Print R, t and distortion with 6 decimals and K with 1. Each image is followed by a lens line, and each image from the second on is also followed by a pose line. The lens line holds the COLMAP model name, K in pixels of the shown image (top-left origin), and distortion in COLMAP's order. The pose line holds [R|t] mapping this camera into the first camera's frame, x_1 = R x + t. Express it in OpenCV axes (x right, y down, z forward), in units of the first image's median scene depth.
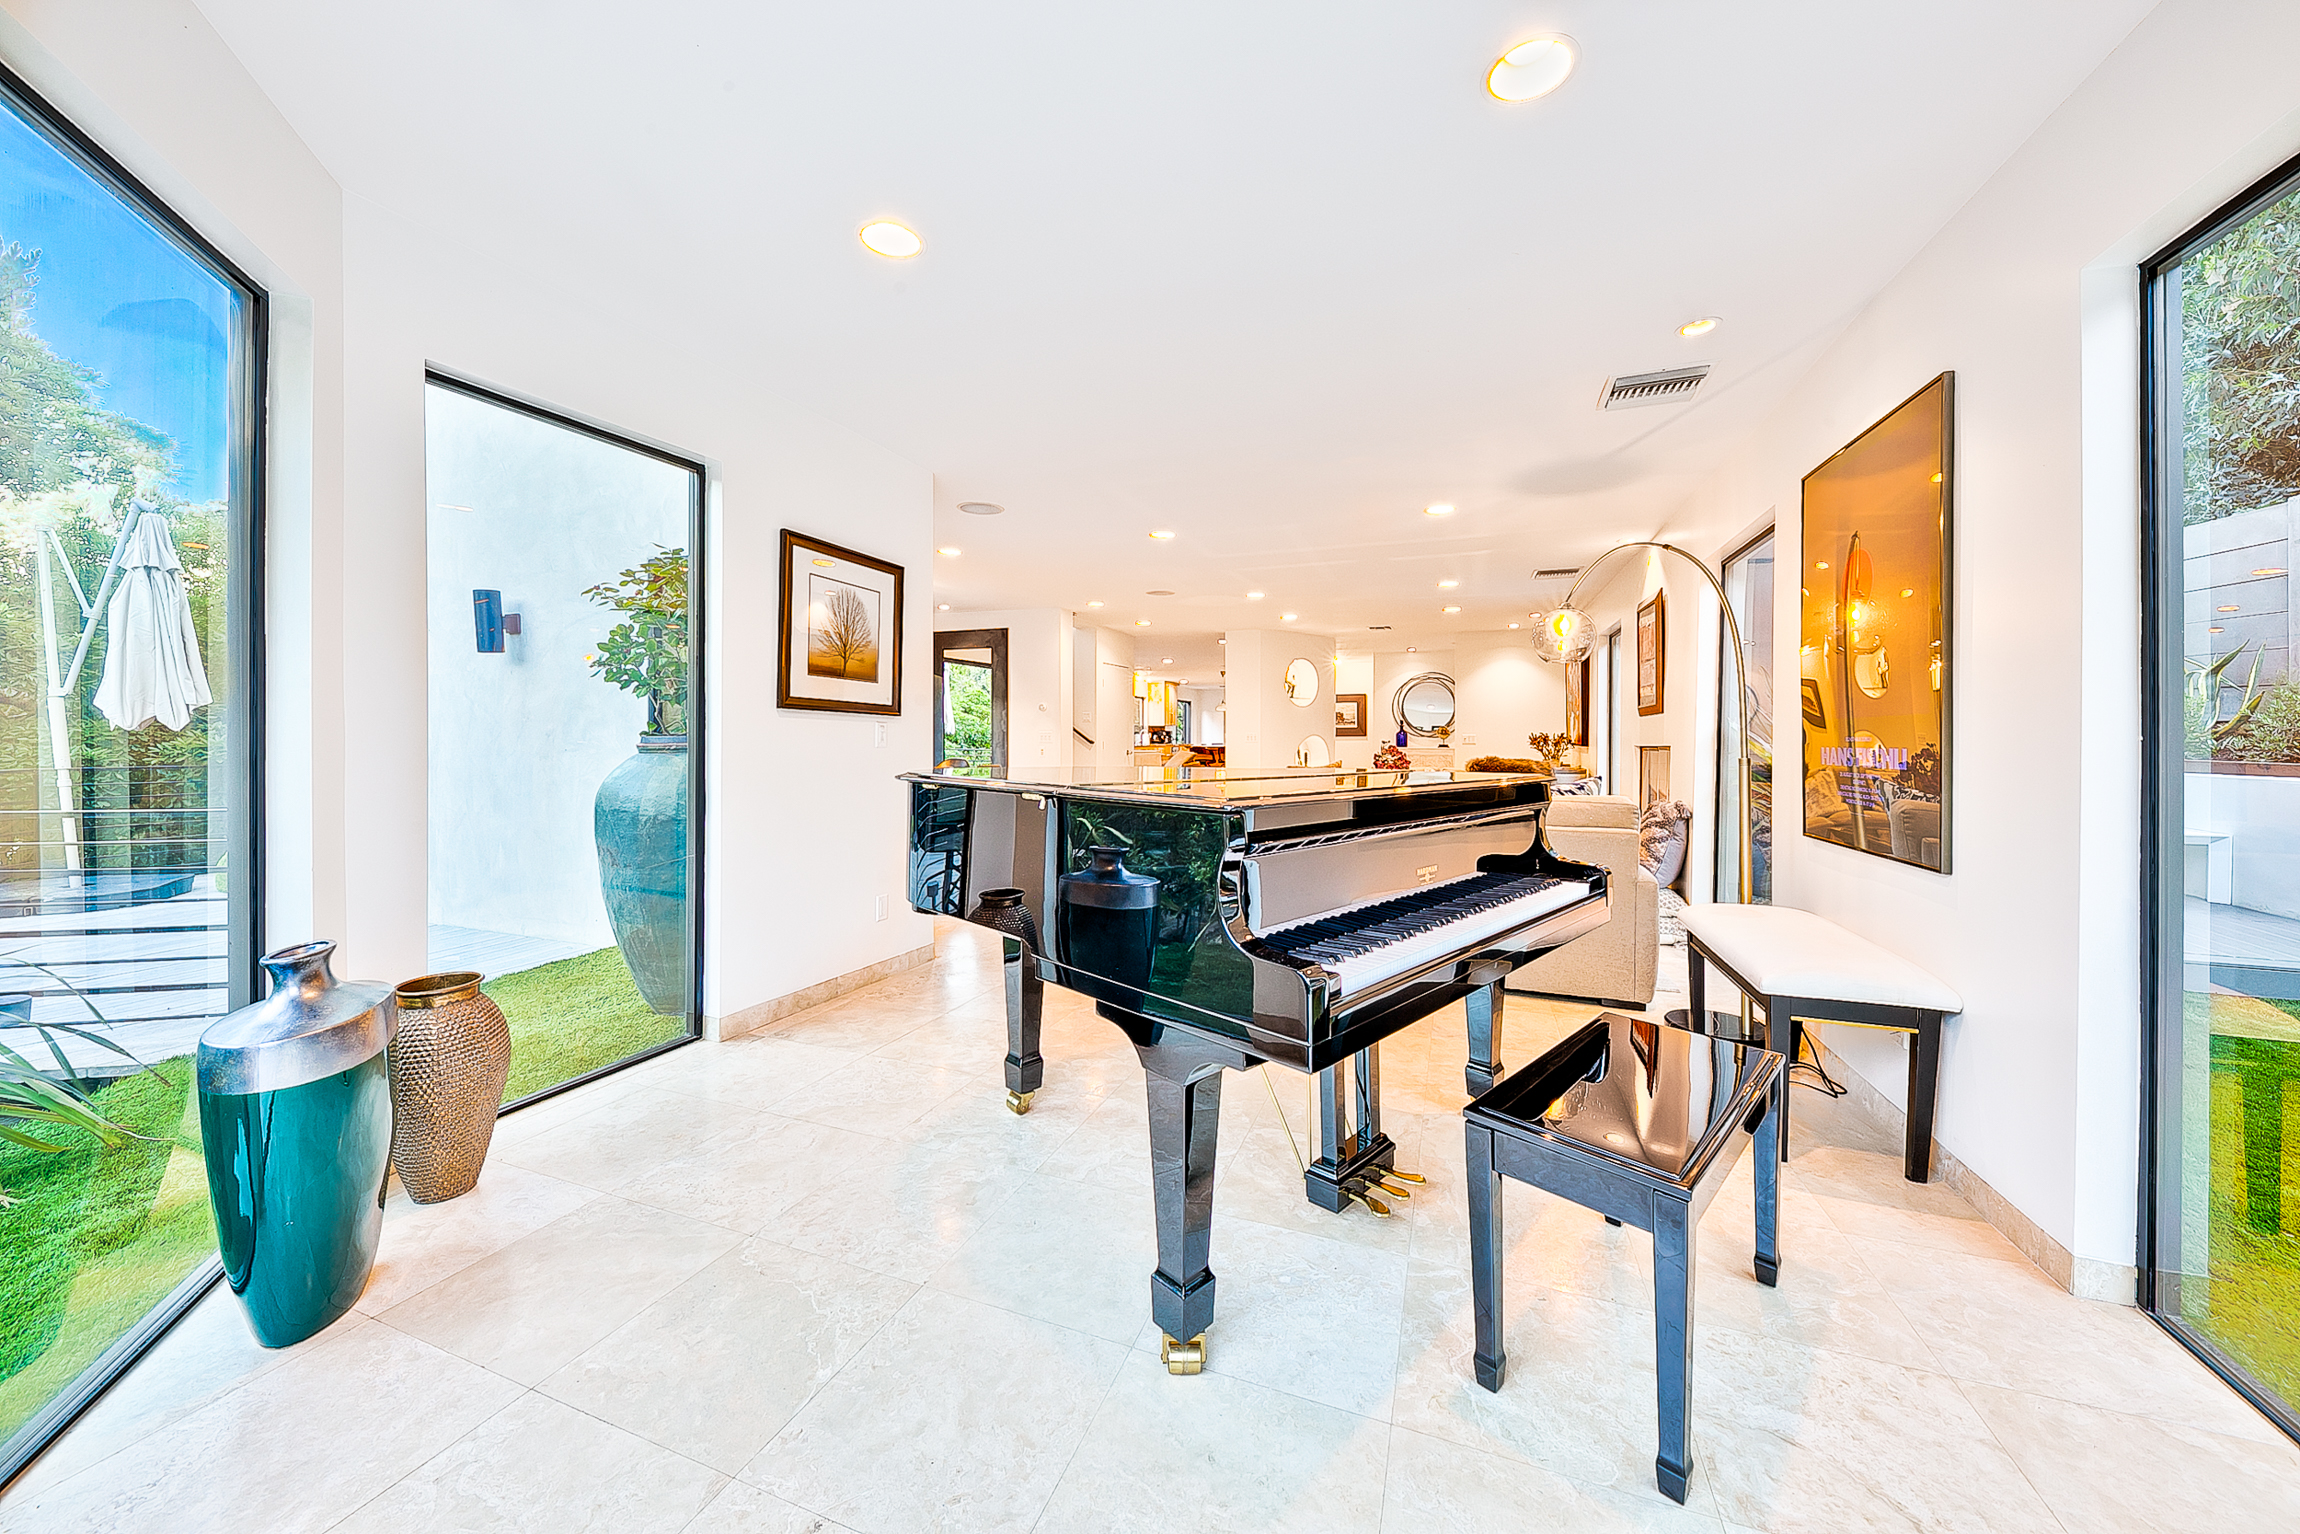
lens RADIAL K [[813.0, 0, 1150.7], [0, 813.0, 742.0], [0, 0, 1]] dist [0.000565, -0.002049]
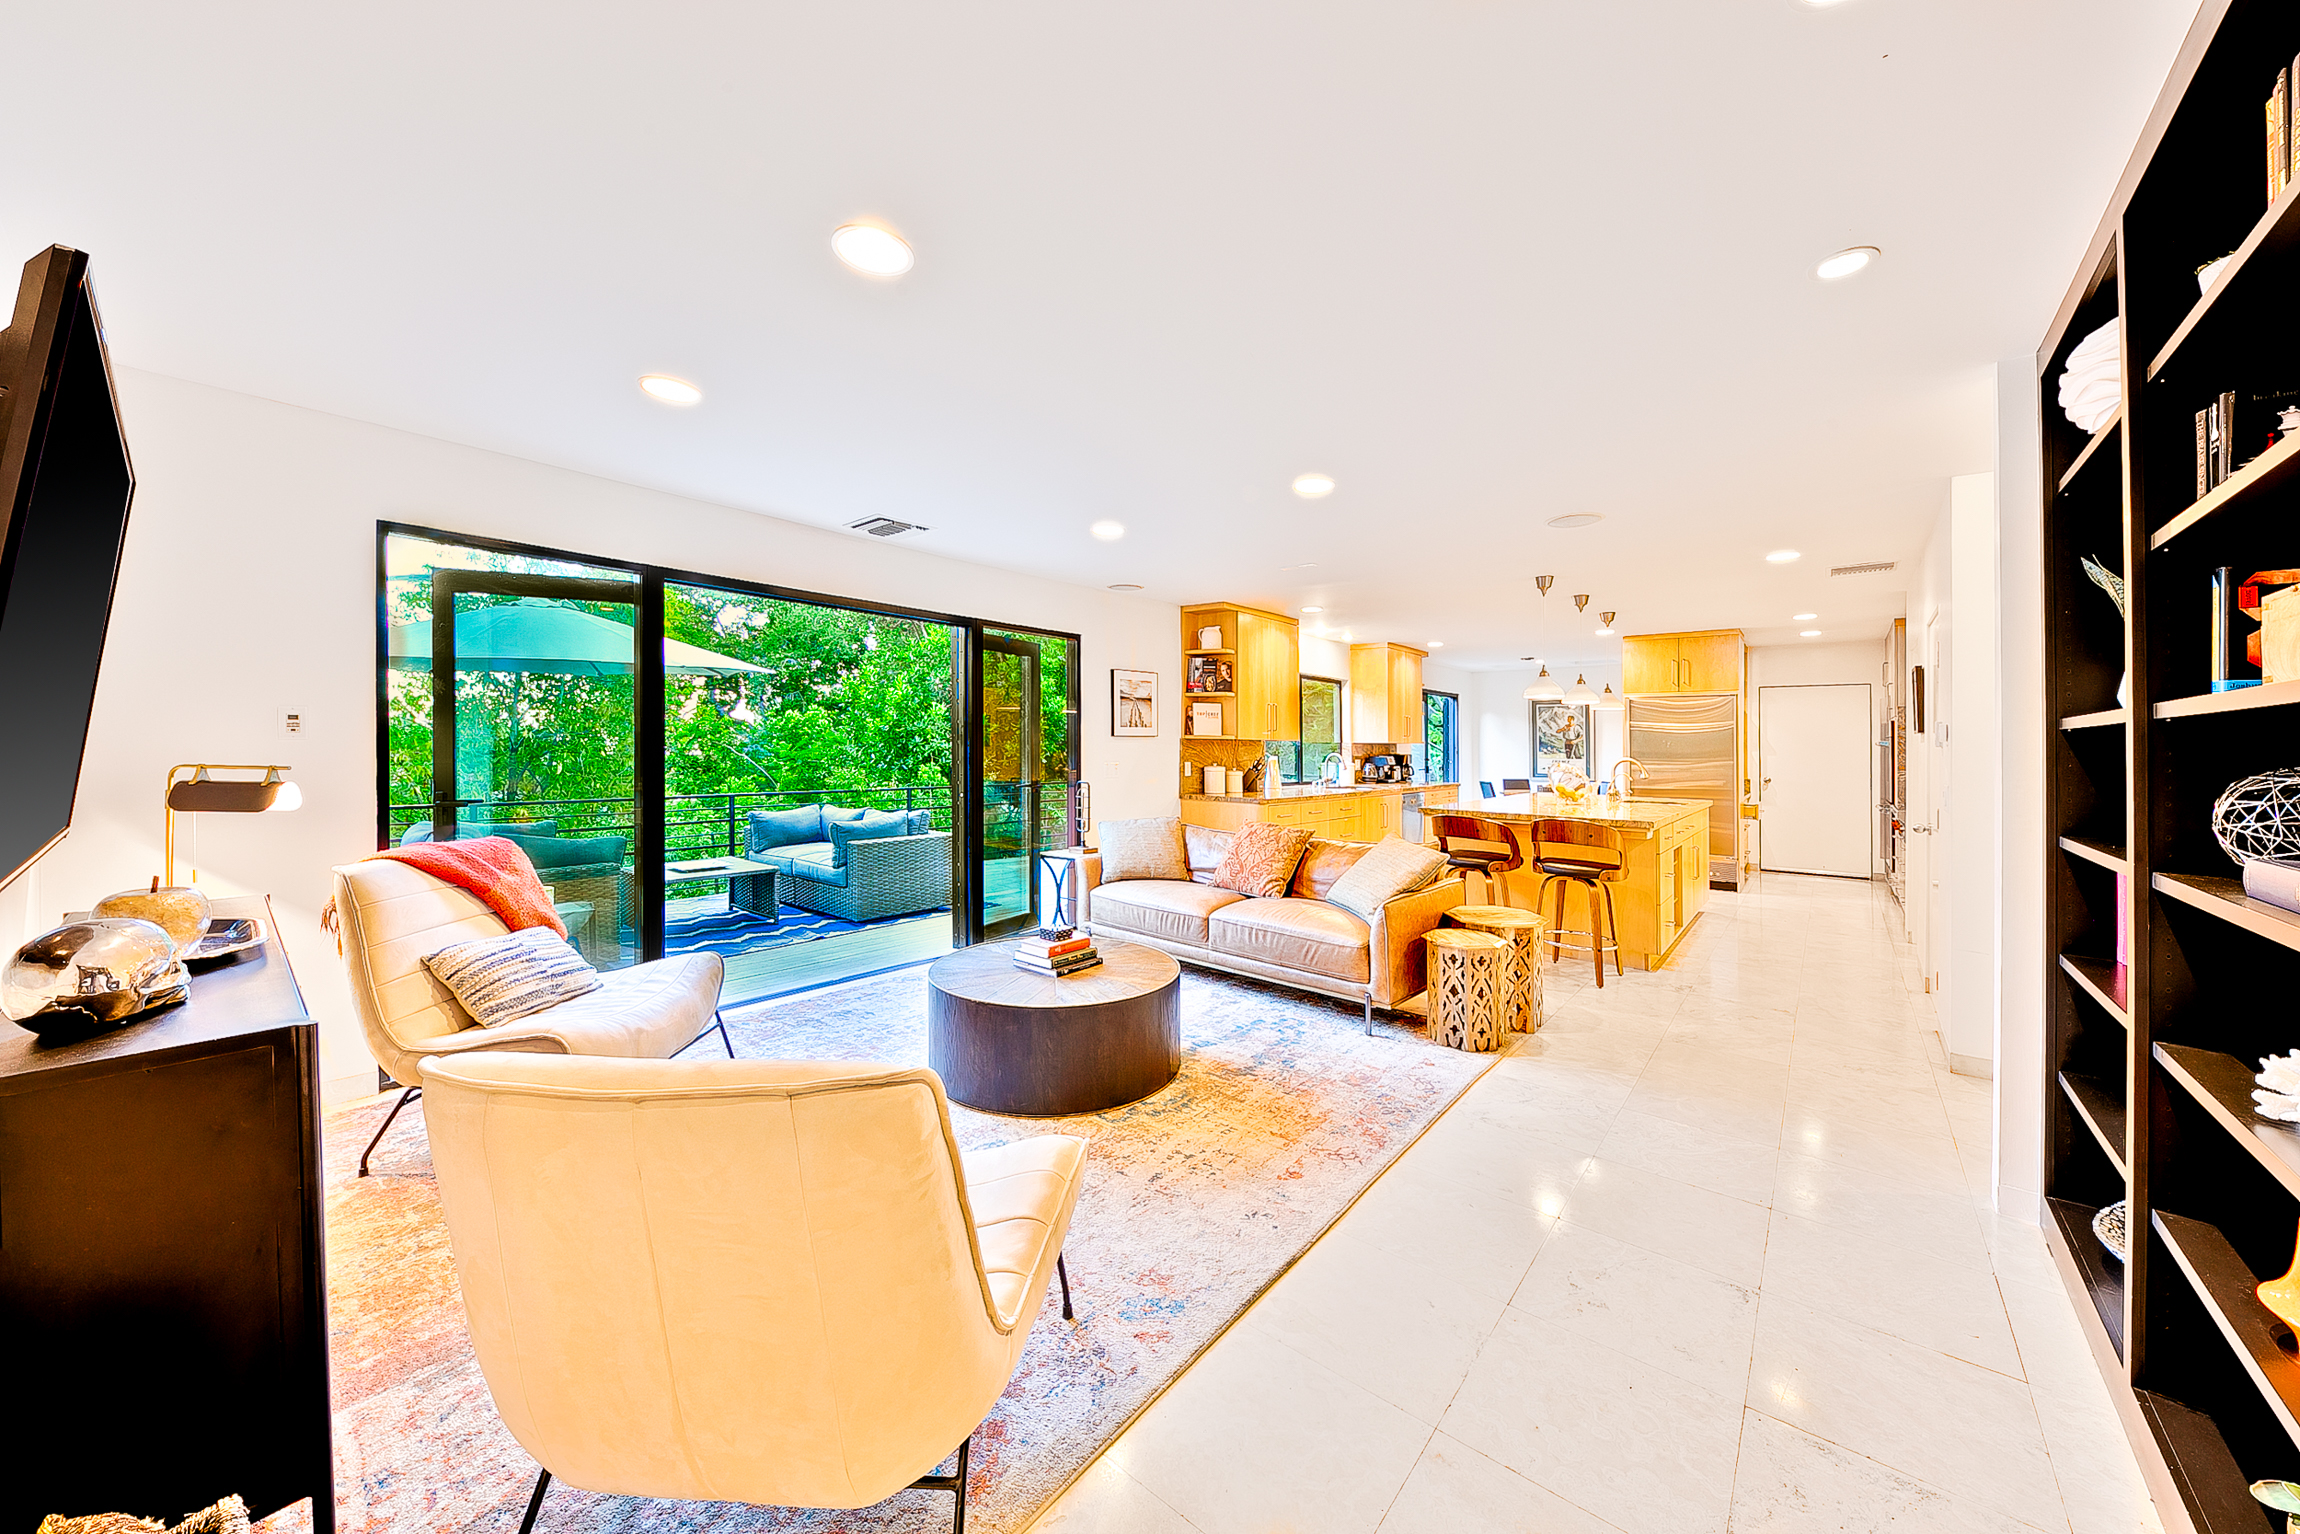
lens RADIAL K [[813.0, 0, 1144.0], [0, 813.0, 742.2], [0, 0, 1]] dist [0.000565, -0.002049]
pose [[0.944313, -0.007734, -0.328957, 0.036653], [0.003166, 0.999891, -0.014417, -0.014744], [0.329033, 0.012573, 0.944235, 0.524472]]
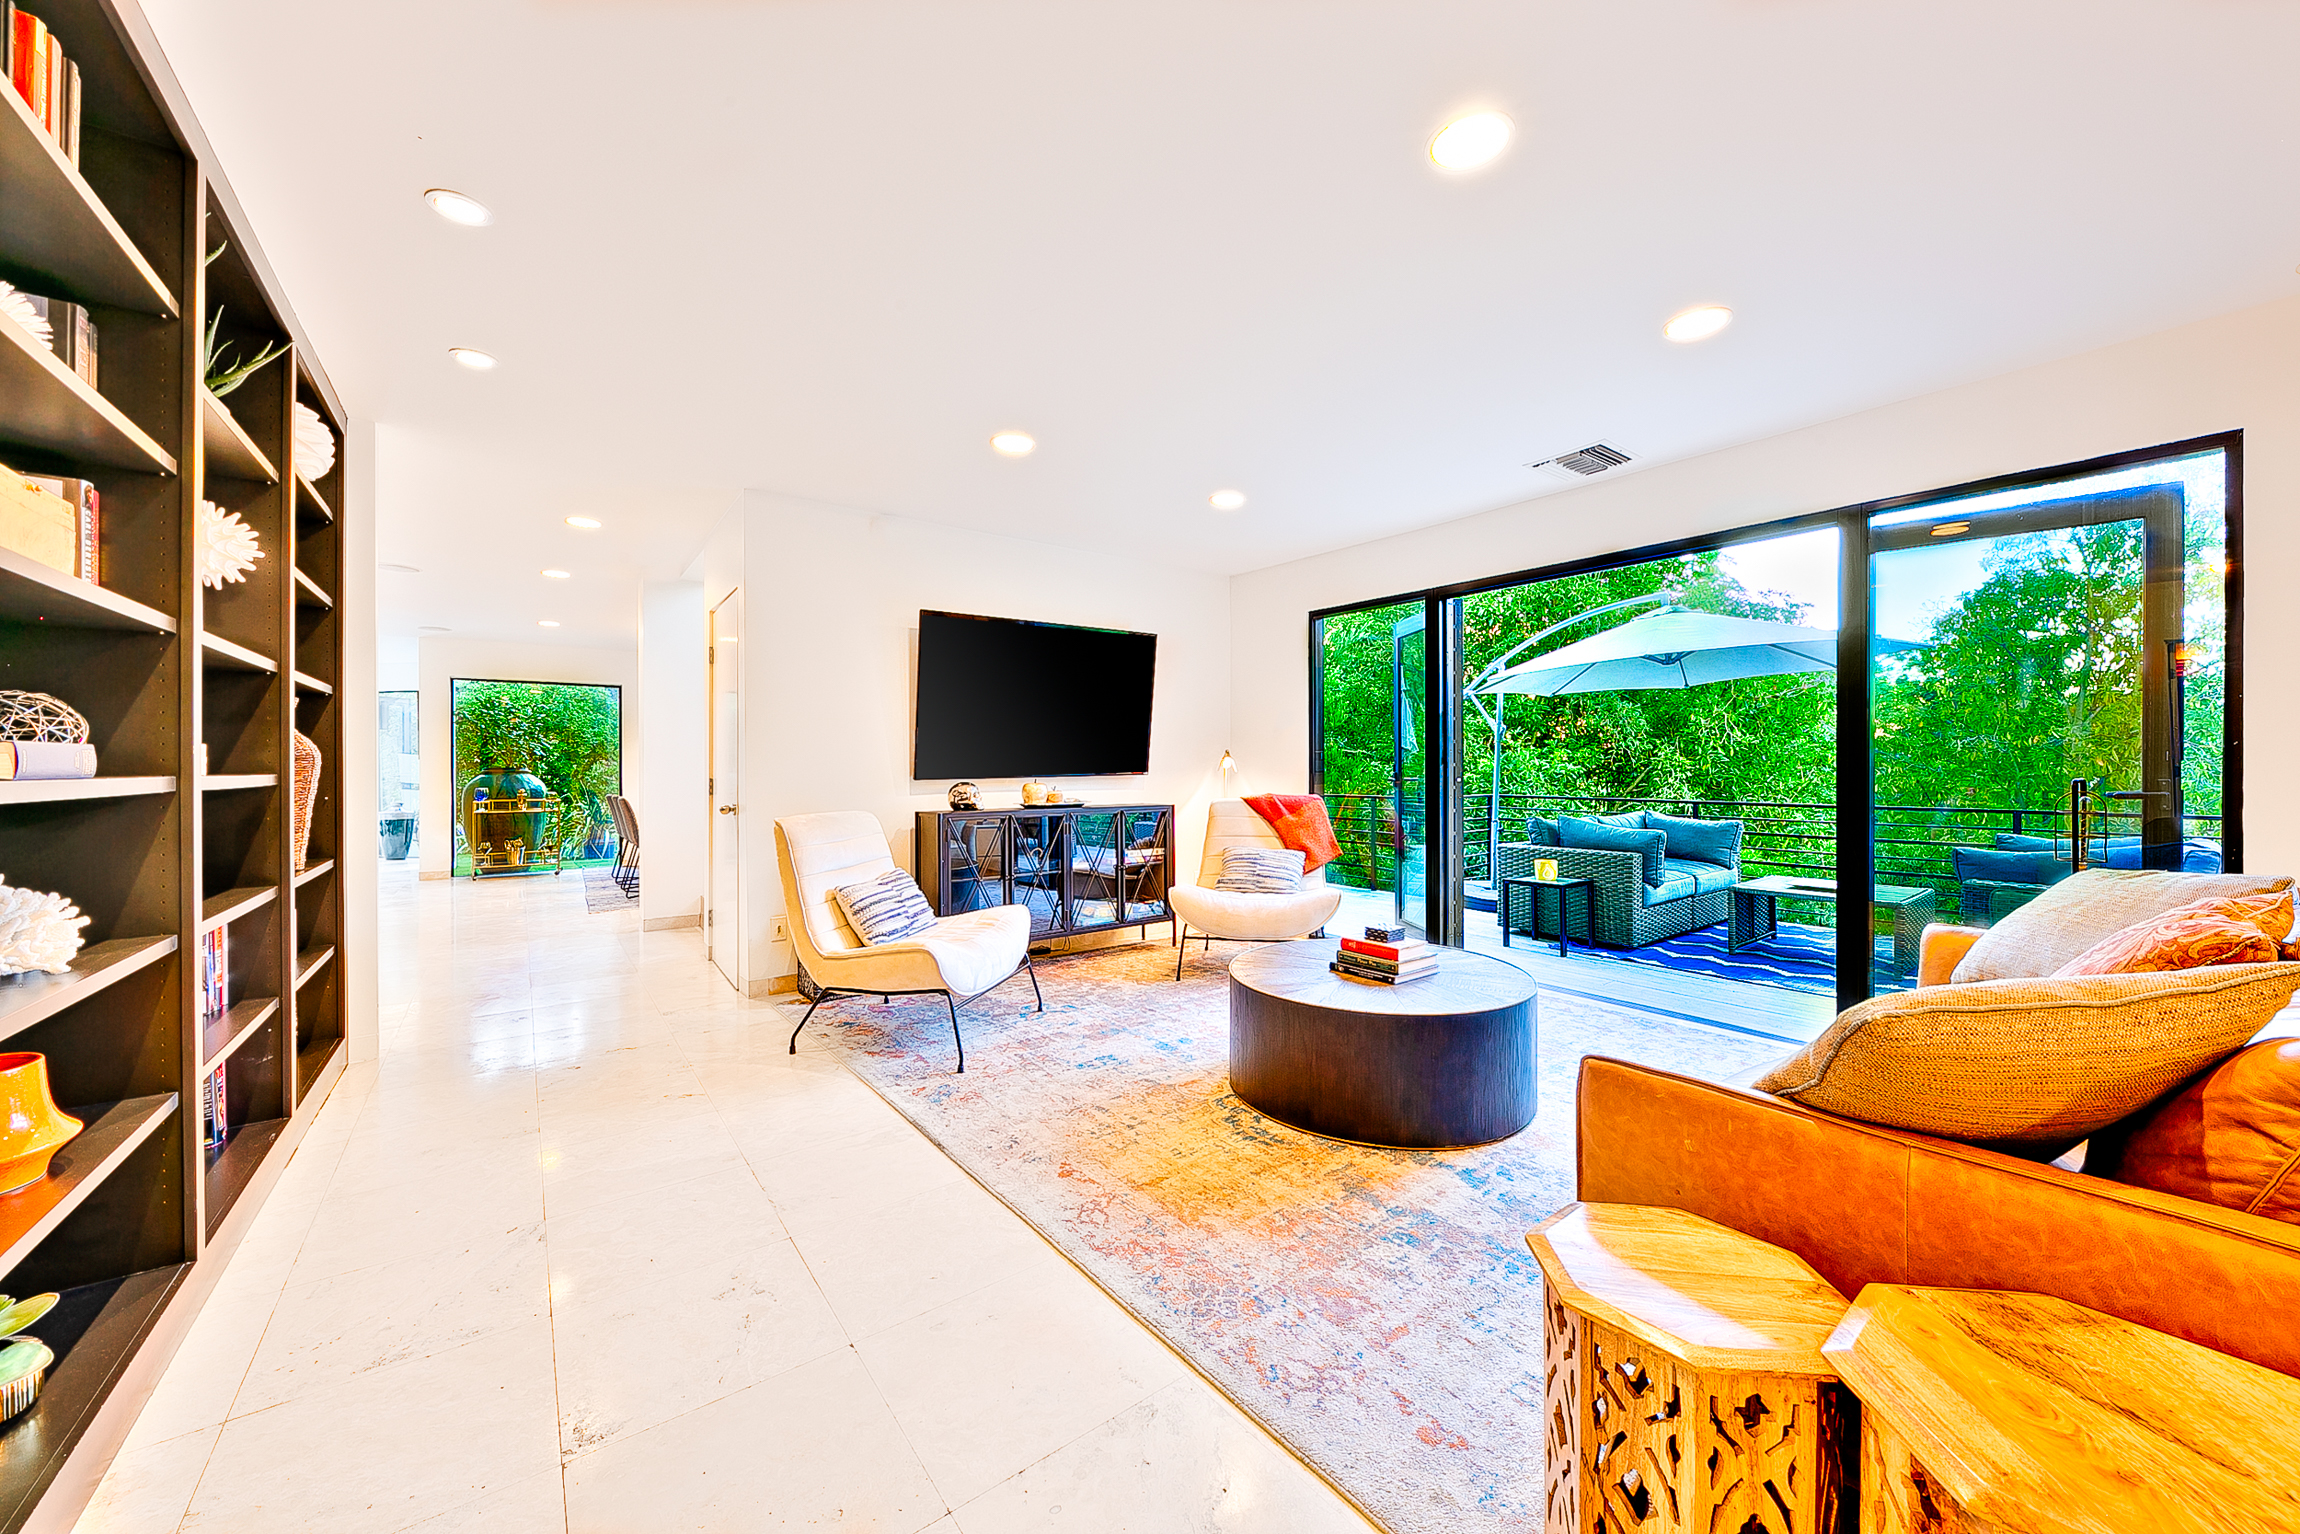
lens RADIAL K [[810.8, 0, 1147.0], [0, 810.8, 783.7], [0, 0, 1]] dist [0.007725, -0.000342]
pose [[-0.525739, -0.000378, -0.850646, 0.146979], [-0.011050, 0.999919, 0.006385, 0.002370], [0.850574, 0.012757, -0.525700, 0.834491]]
